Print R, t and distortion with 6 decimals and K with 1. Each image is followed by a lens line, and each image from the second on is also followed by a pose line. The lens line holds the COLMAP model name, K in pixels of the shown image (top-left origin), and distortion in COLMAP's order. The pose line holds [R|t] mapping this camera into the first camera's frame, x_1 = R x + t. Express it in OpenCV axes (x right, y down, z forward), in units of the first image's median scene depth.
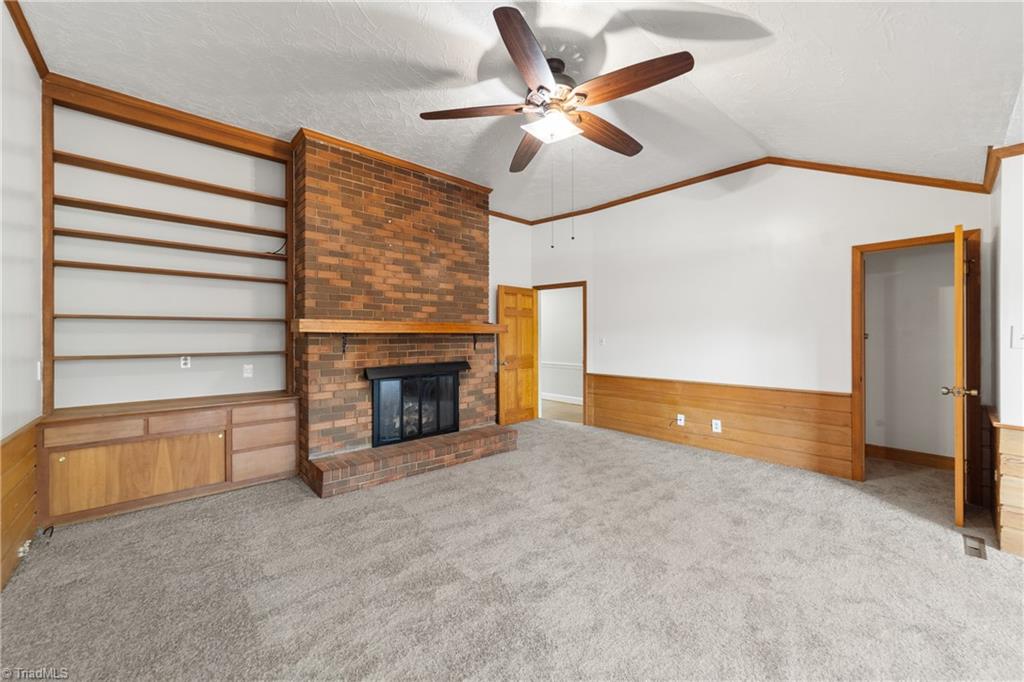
lens RADIAL K [[390.1, 0, 512.9], [0, 390.1, 339.2], [0, 0, 1]] dist [-0.000139, -0.000271]
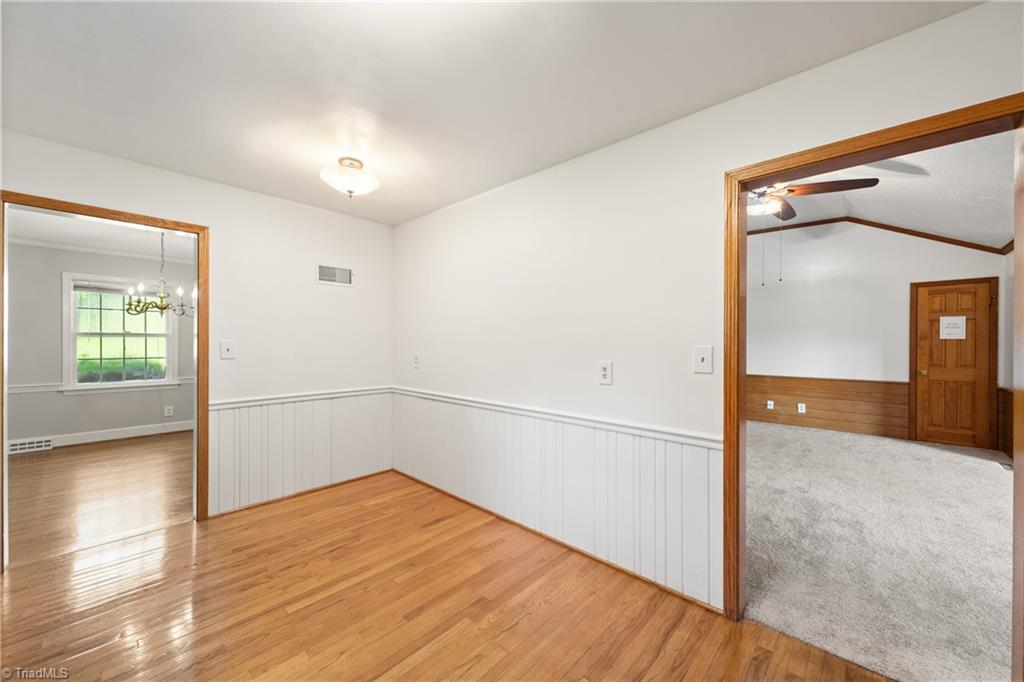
lens RADIAL K [[394.2, 0, 514.3], [0, 394.2, 343.7], [0, 0, 1]] dist [0.008008, 0.000037]
pose [[0.994162, 0.008317, 0.107581, -0.754136], [-0.008302, 0.999965, -0.000579, 0.006495], [-0.107582, -0.000318, 0.994196, -0.327458]]
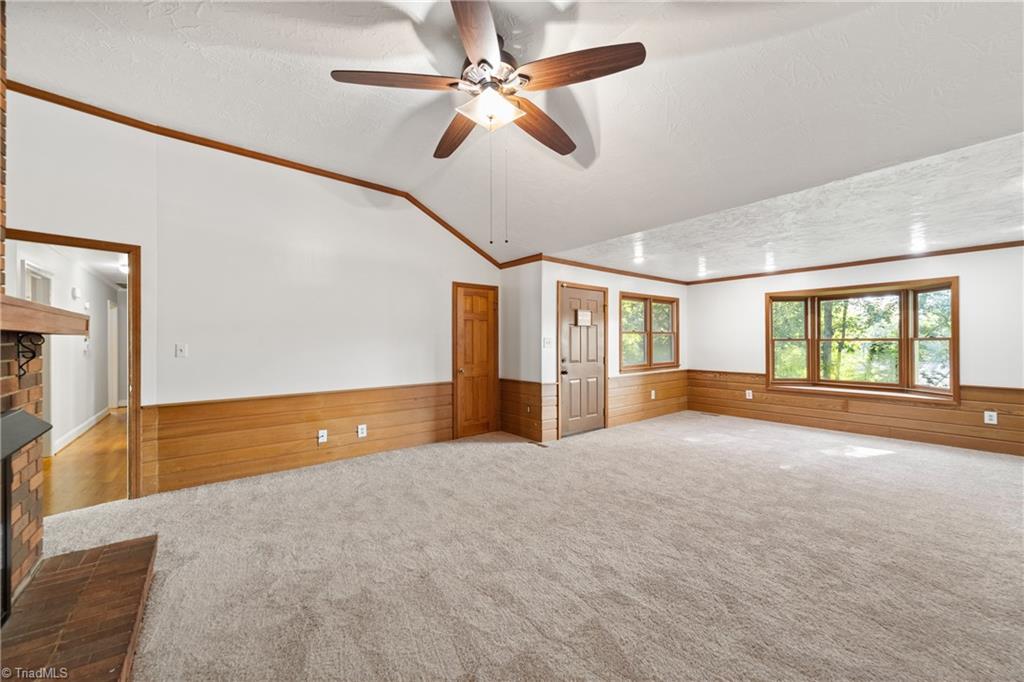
lens RADIAL K [[392.1, 0, 525.9], [0, 392.1, 341.2], [0, 0, 1]] dist [-0.000106, -0.000072]
pose [[0.035046, 0.006546, 0.999364, -0.574494], [0.009119, 0.999935, -0.006870, 0.000618], [-0.999344, 0.009354, 0.034984, 0.640018]]
